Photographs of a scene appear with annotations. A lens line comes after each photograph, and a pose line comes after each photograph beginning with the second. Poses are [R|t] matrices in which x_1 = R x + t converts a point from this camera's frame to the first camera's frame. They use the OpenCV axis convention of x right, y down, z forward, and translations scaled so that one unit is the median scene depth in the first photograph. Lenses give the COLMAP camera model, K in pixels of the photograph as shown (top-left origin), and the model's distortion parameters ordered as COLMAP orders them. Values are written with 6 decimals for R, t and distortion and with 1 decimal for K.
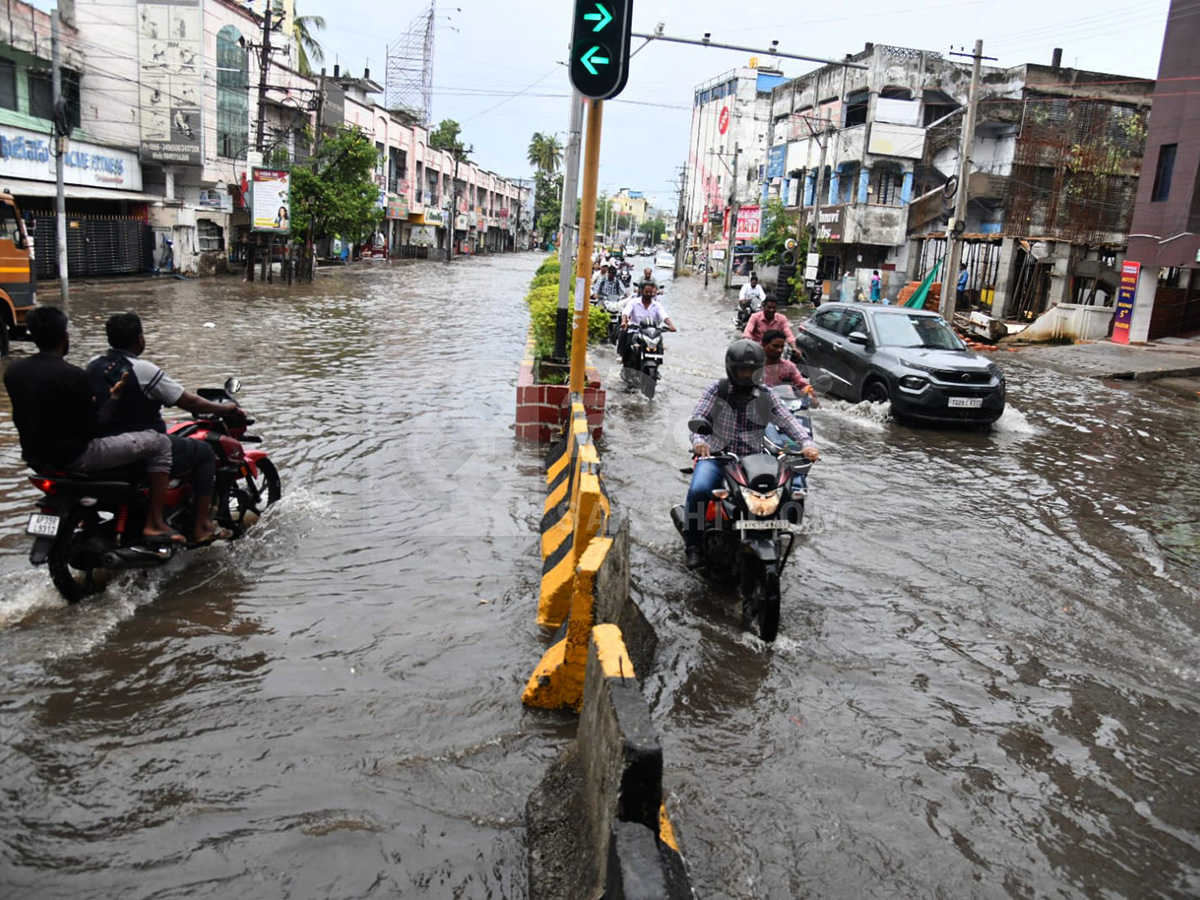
lens RADIAL K [[964.3, 0, 601.4], [0, 964.3, 504.0], [0, 0, 1]] dist [-0.103998, 0.060363]
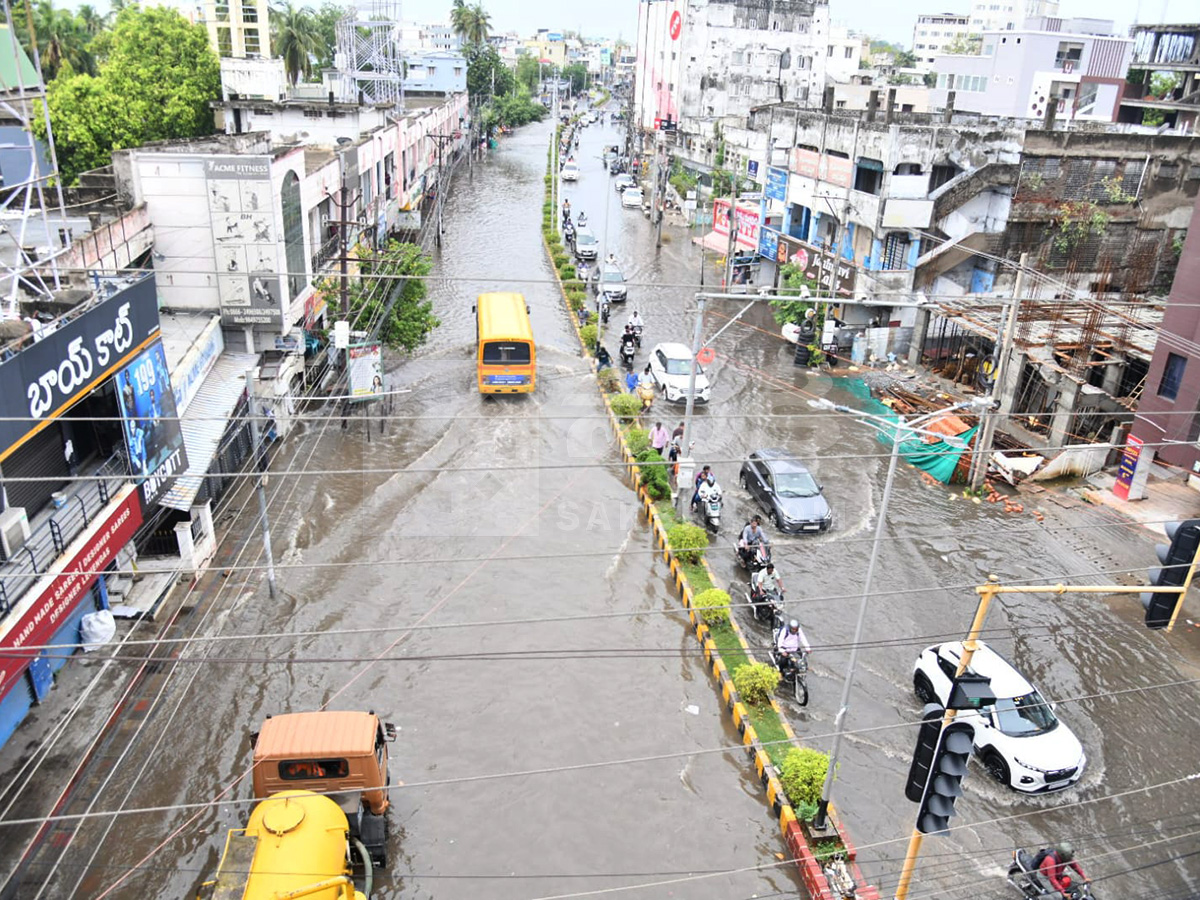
lens RADIAL K [[964.3, 0, 601.4], [0, 964.3, 504.0], [0, 0, 1]] dist [-0.103998, 0.060363]
pose [[0.993829, -0.072048, 0.084336, -0.145983], [0.052964, 0.976288, 0.209896, -0.302844], [-0.097459, -0.204134, 0.974080, -0.082498]]
